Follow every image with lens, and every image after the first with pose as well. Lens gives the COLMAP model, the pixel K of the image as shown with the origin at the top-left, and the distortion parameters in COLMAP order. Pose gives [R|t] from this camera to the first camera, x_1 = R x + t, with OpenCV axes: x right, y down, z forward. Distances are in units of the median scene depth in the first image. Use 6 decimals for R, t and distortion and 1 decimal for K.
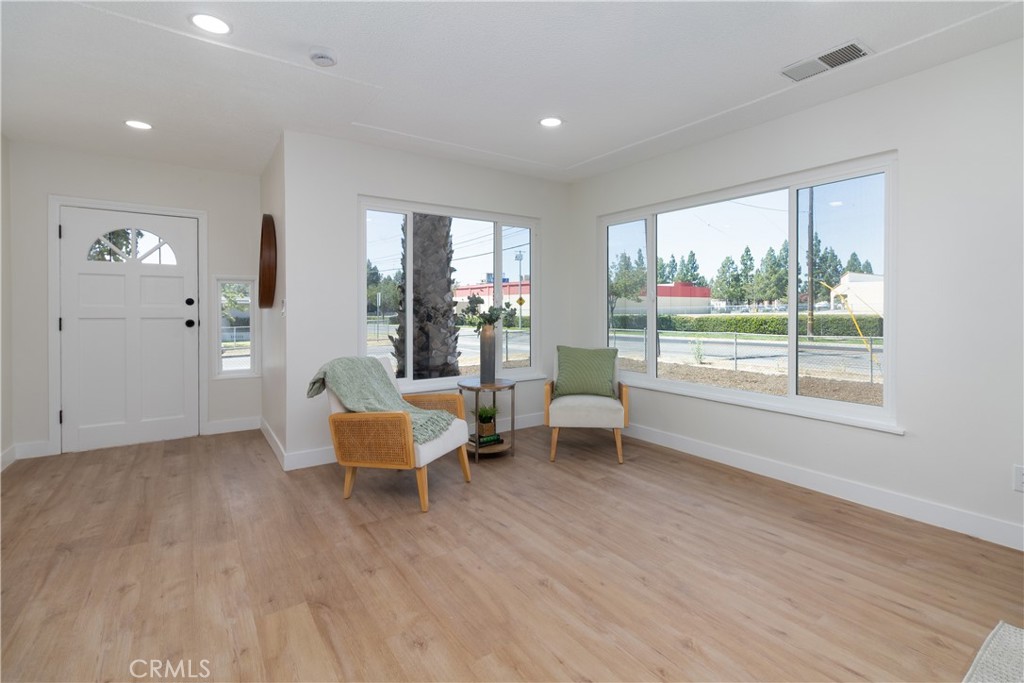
lens RADIAL K [[477.5, 0, 526.6], [0, 477.5, 321.7], [0, 0, 1]] dist [-0.000080, -0.000296]
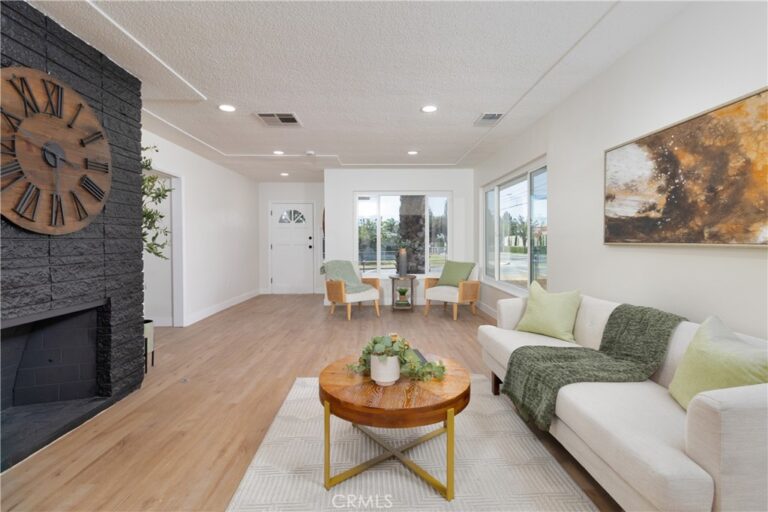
lens RADIAL K [[358.1, 0, 395.0], [0, 358.1, 241.1], [0, 0, 1]] dist [-0.000080, -0.000296]
pose [[0.839065, 0.000435, -0.544031, 1.349905], [-0.012068, 0.999769, -0.017813, 0.001218], [0.543898, 0.021511, 0.838876, -0.634770]]
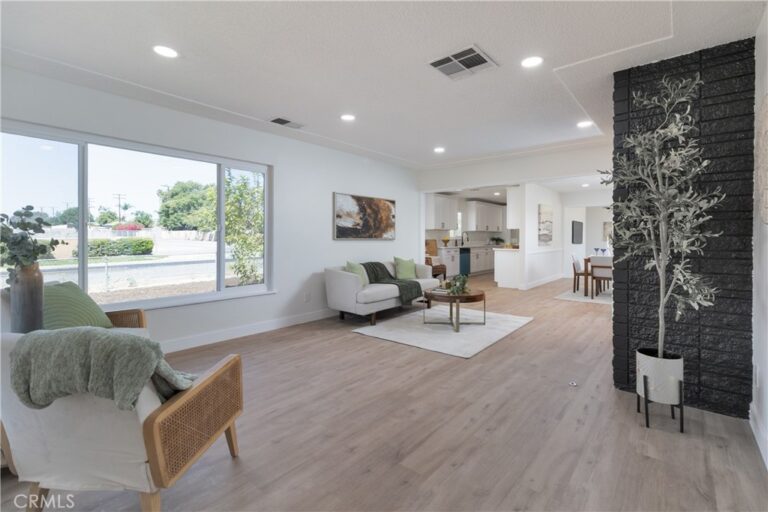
lens RADIAL K [[358.1, 0, 395.0], [0, 358.1, 241.1], [0, 0, 1]] dist [-0.000080, -0.000296]
pose [[-0.276710, -0.008603, 0.960915, -1.254996], [0.020950, 0.999668, 0.014983, -0.035945], [-0.960725, 0.024277, -0.276438, 1.135881]]
